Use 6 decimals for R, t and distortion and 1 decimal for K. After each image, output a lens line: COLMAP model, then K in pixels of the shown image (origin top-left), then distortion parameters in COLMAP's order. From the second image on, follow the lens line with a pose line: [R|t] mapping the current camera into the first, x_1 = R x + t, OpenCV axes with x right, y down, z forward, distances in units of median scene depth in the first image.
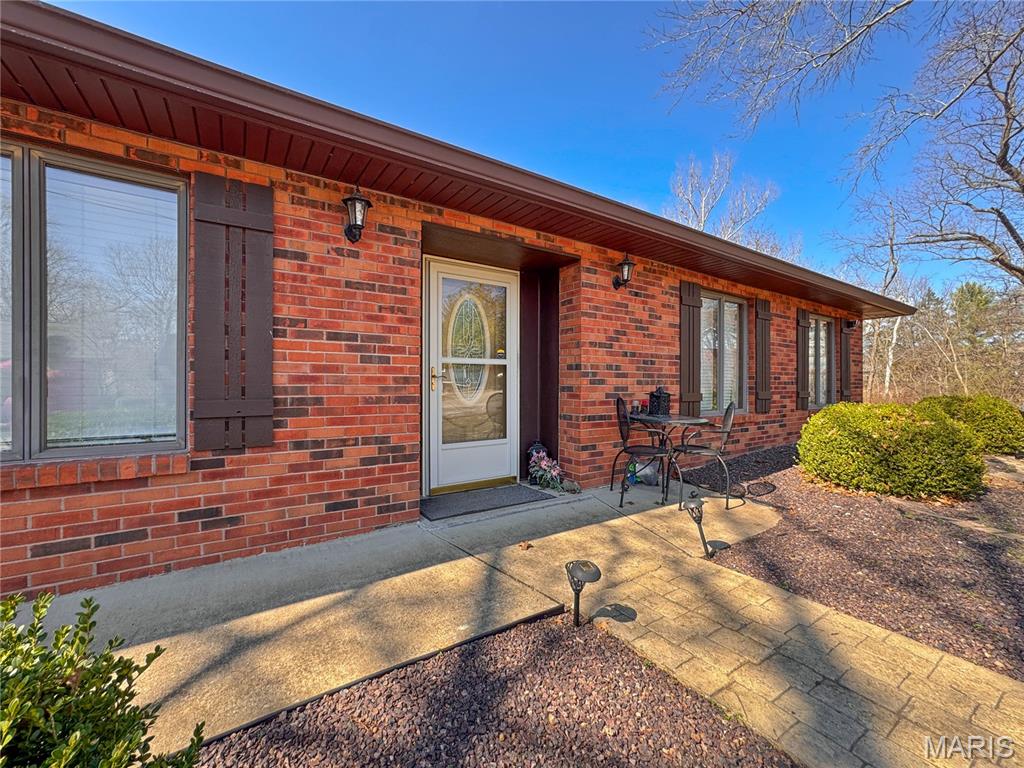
lens RADIAL K [[439.8, 0, 512.0], [0, 439.8, 384.0], [0, 0, 1]] dist [0.000244, 0.000746]
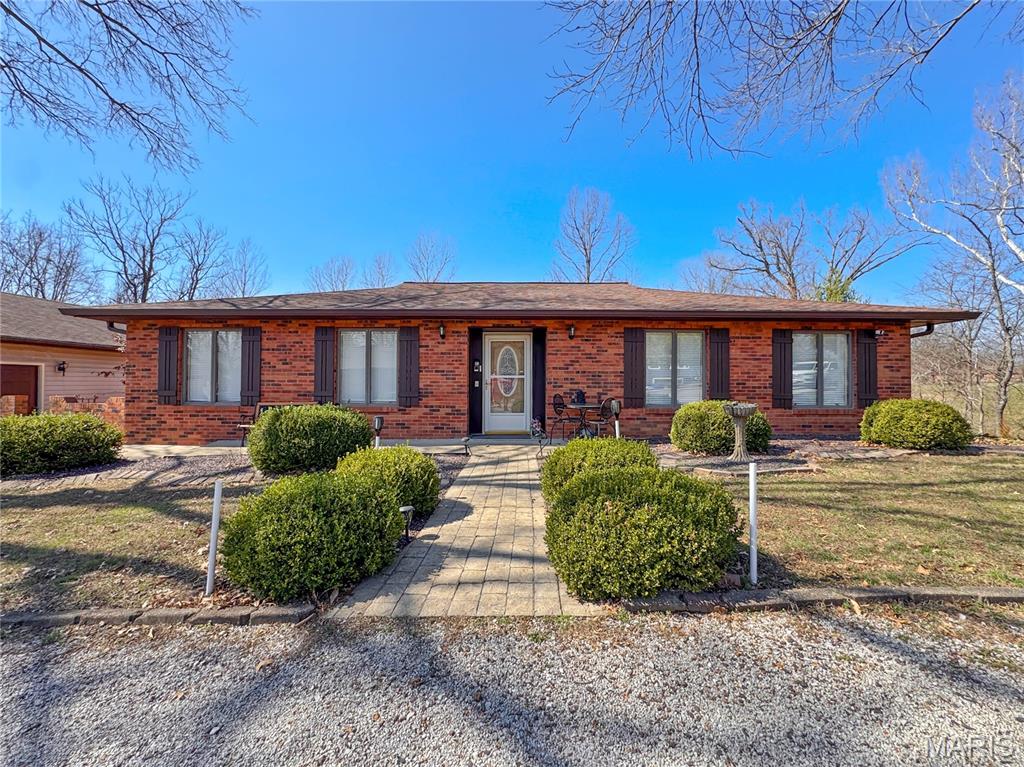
lens RADIAL K [[439.8, 0, 512.0], [0, 439.8, 383.5], [0, 0, 1]] dist [0.000244, 0.000746]
pose [[0.814219, 0.004479, -0.580541, 1.666624], [-0.001703, 0.999984, 0.005327, -0.040128], [0.580556, -0.003349, 0.814214, -1.089280]]
